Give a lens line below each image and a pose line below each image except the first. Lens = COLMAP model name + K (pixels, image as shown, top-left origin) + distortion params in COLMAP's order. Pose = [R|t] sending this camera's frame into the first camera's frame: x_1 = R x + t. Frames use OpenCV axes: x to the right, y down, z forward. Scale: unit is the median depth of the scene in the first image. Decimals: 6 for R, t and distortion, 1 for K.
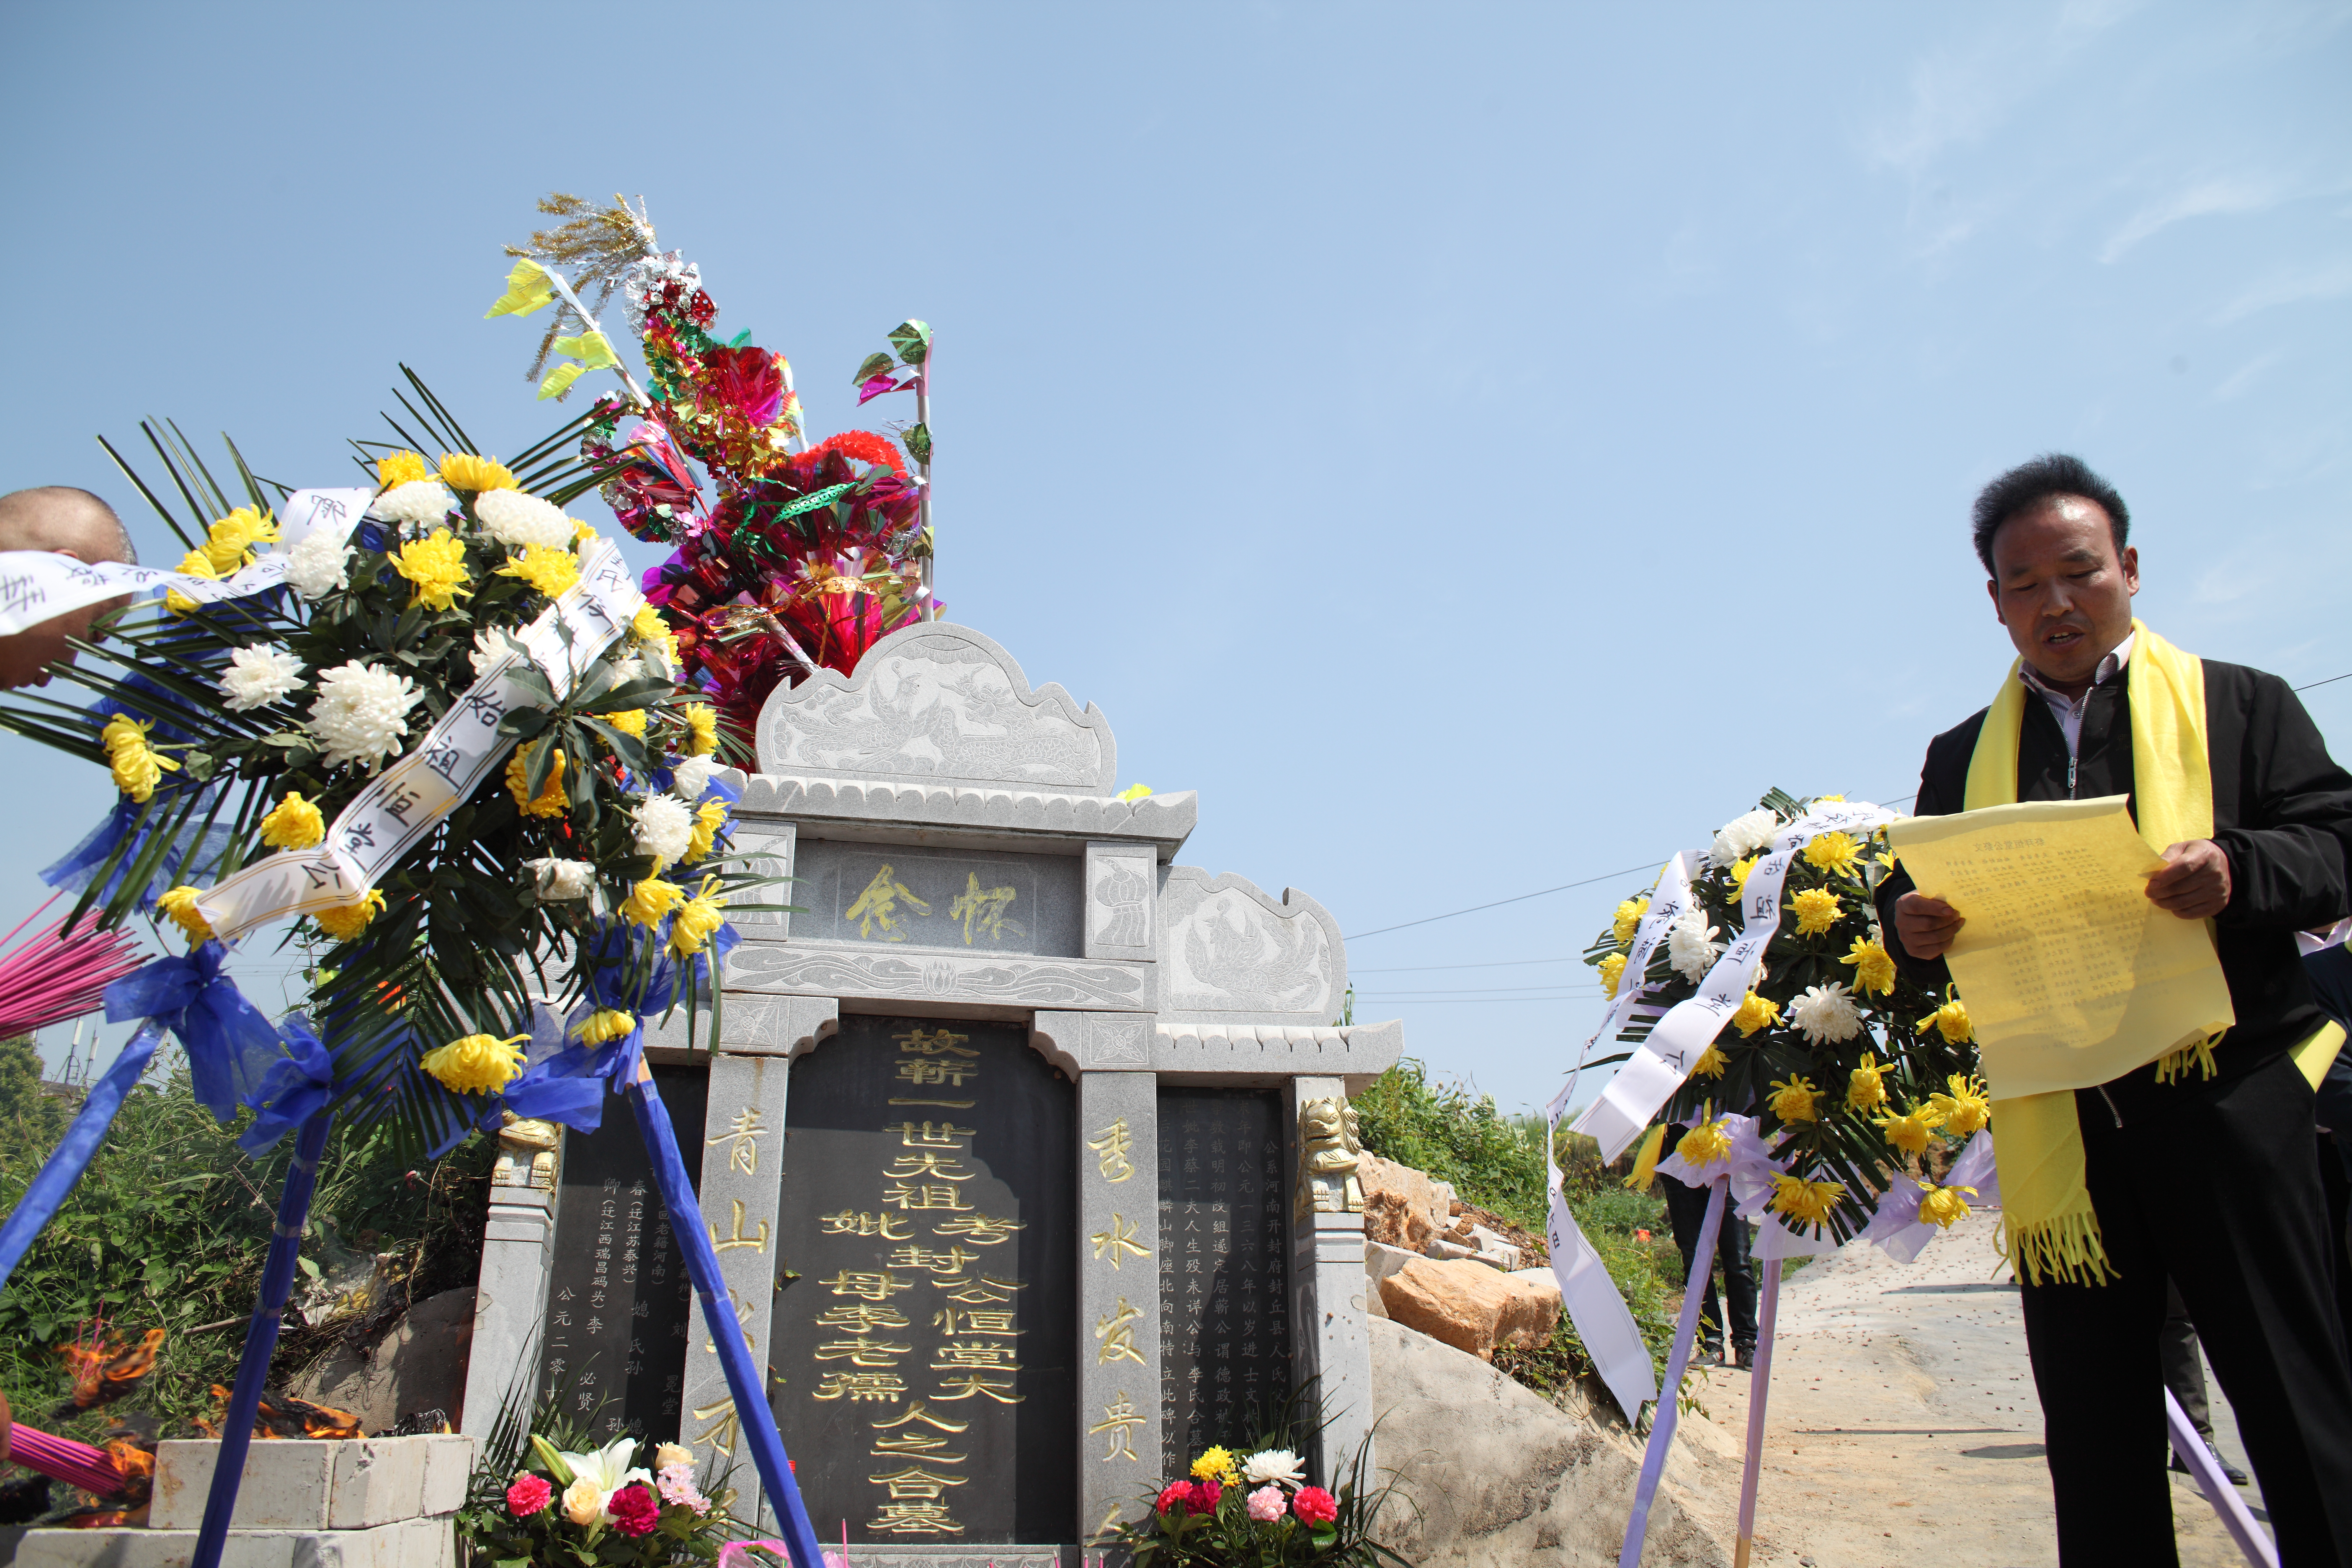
lens RADIAL K [[1892.8, 0, 1194.2], [0, 1892.8, 766.0], [0, 0, 1]] dist [-0.122249, 0.084429]
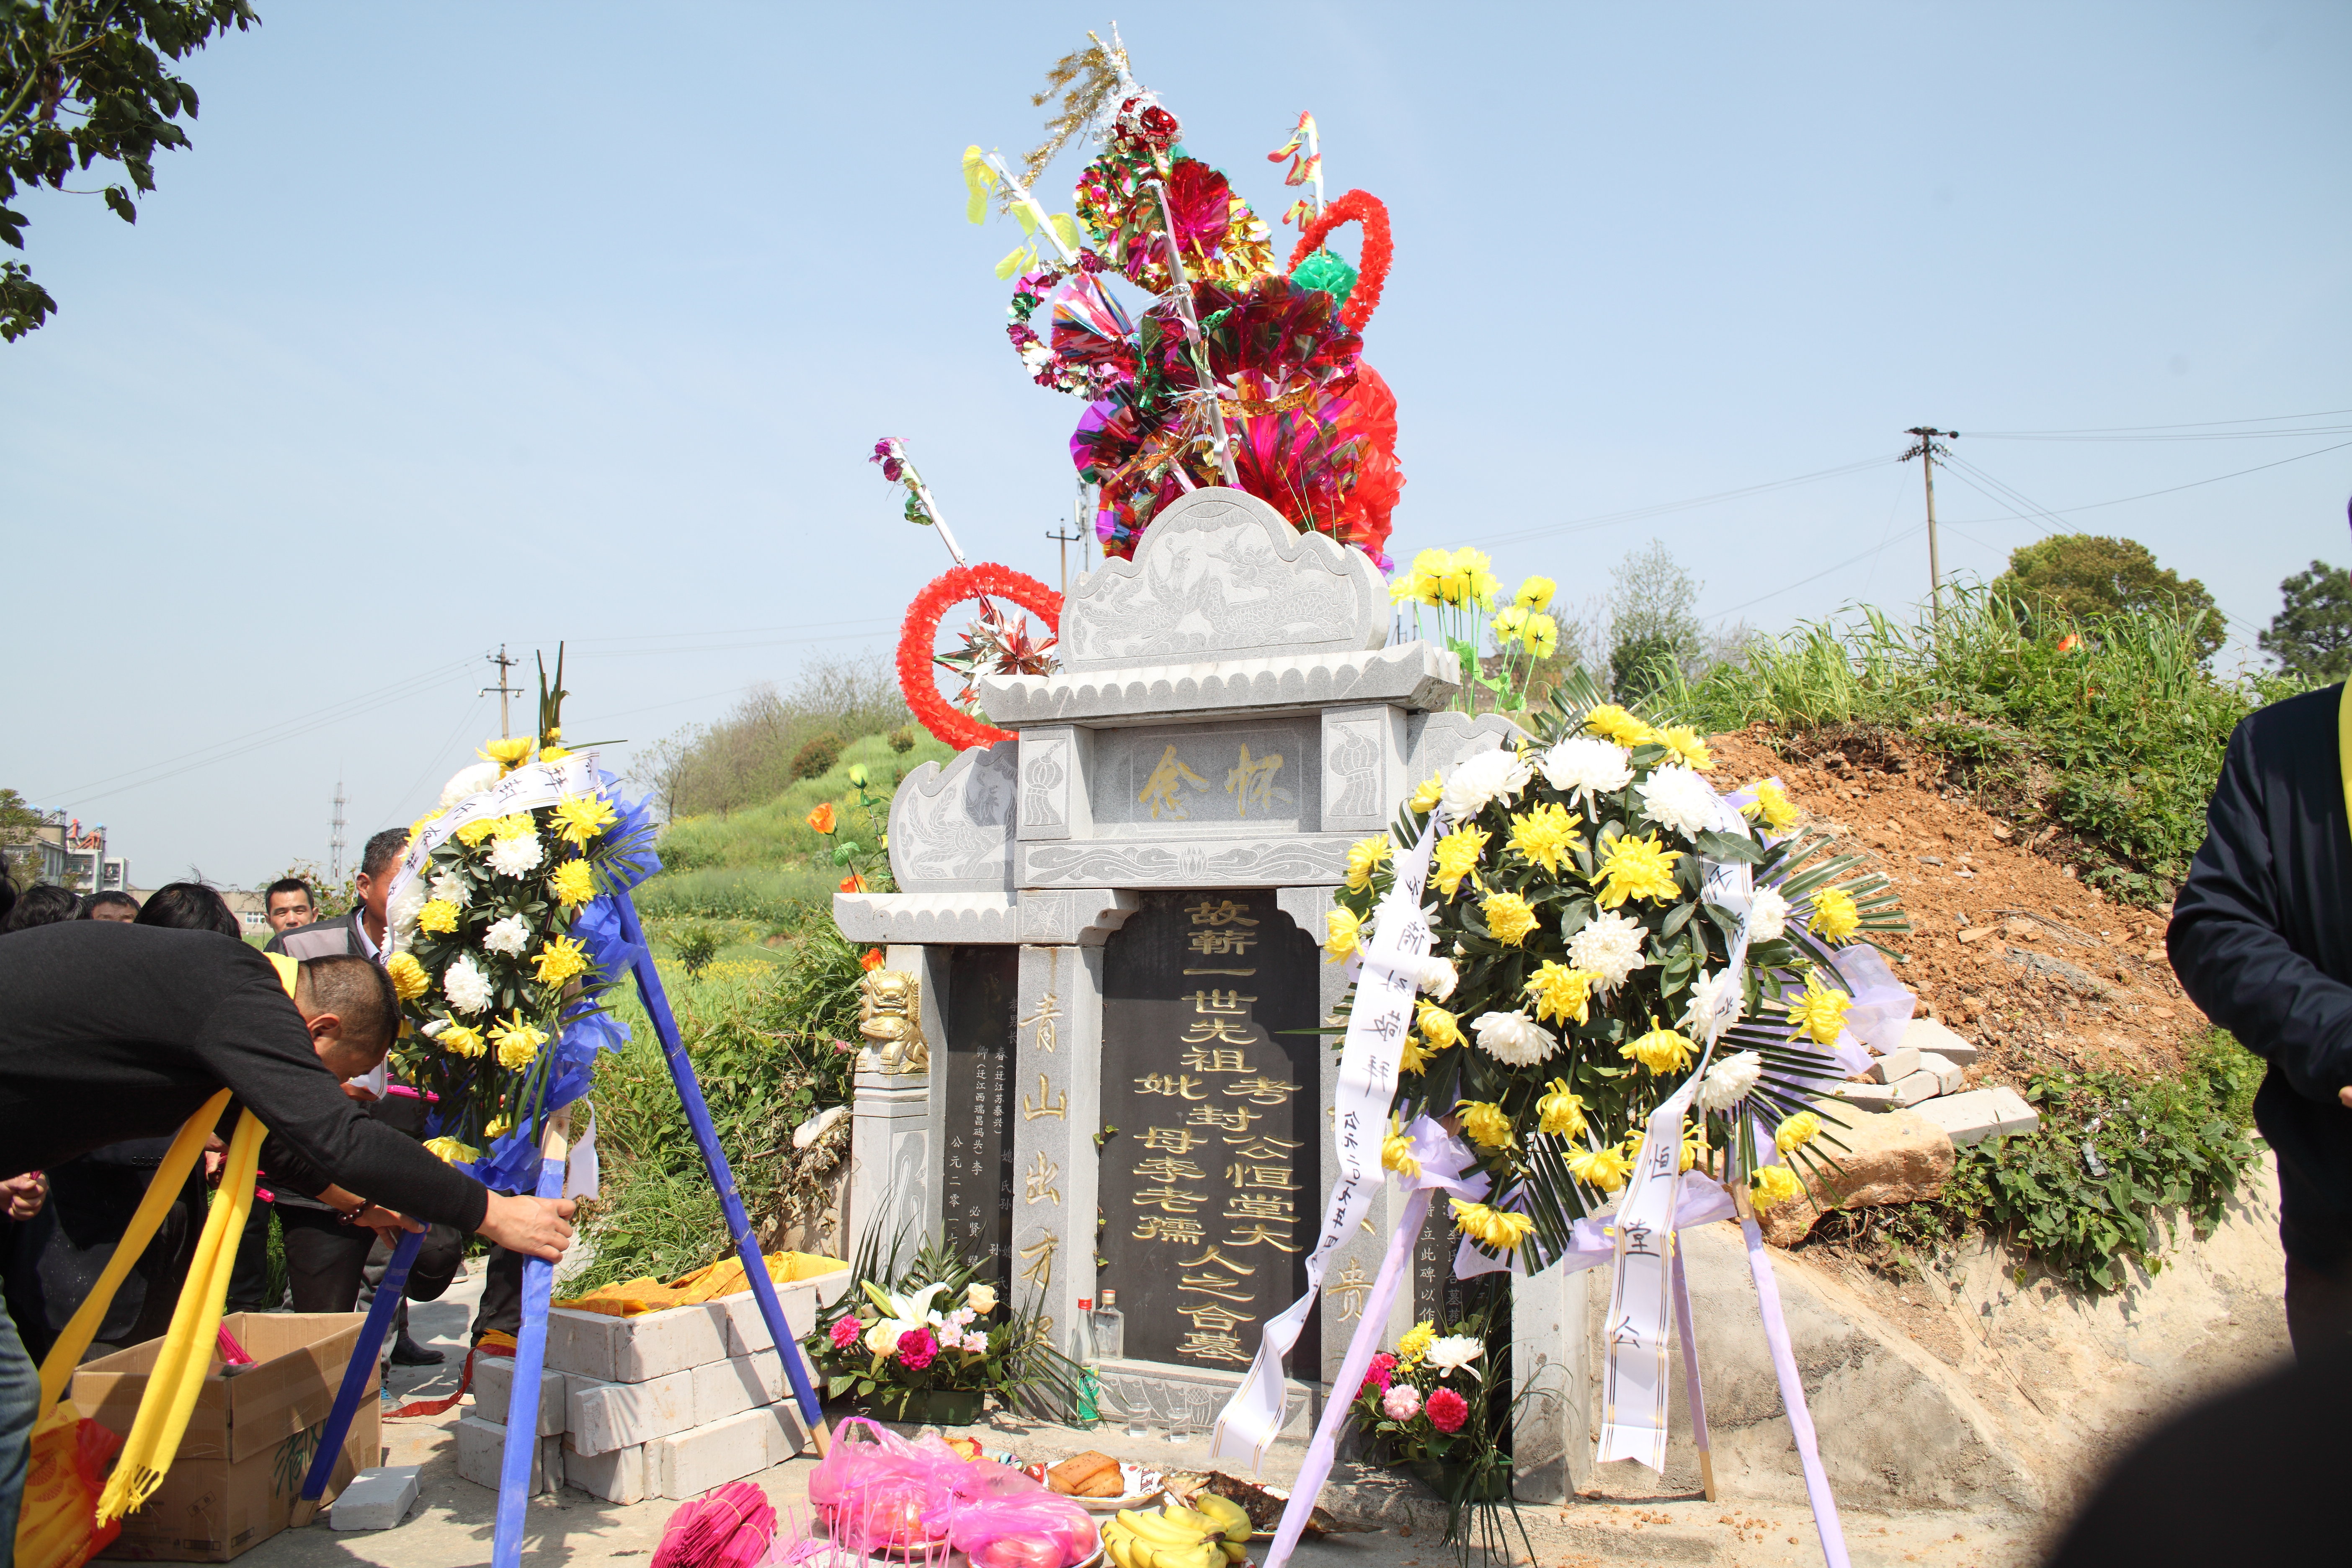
lens RADIAL K [[1892.8, 0, 1213.8], [0, 1892.8, 809.8], [0, 0, 1]] dist [-0.122249, 0.084429]
pose [[0.771484, -0.046723, -0.634531, 0.554944], [0.220315, 0.955219, 0.197529, -0.123498], [0.596887, -0.292187, 0.747230, 0.230928]]
